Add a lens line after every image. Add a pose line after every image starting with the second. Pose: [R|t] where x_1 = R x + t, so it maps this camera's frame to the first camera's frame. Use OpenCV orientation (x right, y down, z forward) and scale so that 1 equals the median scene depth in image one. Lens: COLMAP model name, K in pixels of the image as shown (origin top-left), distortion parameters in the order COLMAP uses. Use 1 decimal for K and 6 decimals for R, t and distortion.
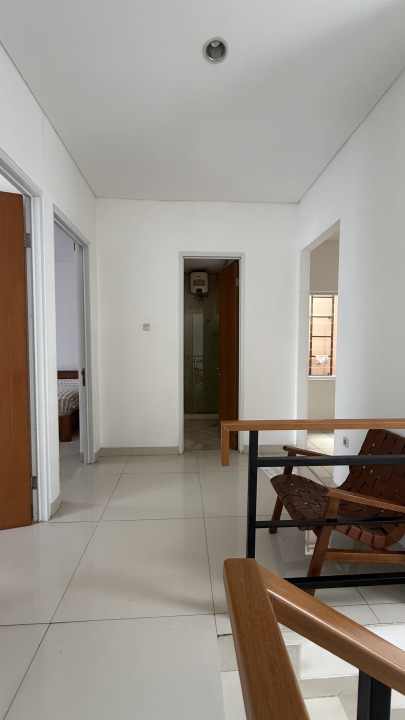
lens RADIAL K [[289.7, 0, 202.5], [0, 289.7, 360.0], [0, 0, 1]] dist [-0.000646, 0.000008]
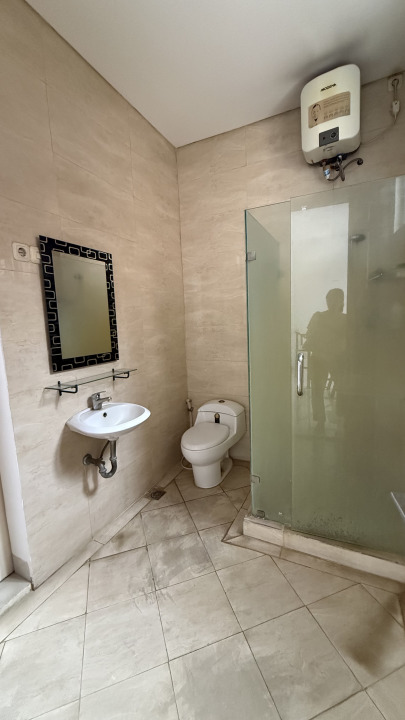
lens RADIAL K [[289.7, 0, 202.5], [0, 289.7, 360.0], [0, 0, 1]] dist [-0.000646, 0.000008]
pose [[0.874542, 0.033202, -0.483812, 0.028900], [0.012436, 0.995790, 0.090815, -0.028330], [0.484791, -0.085438, 0.870447, 0.638492]]
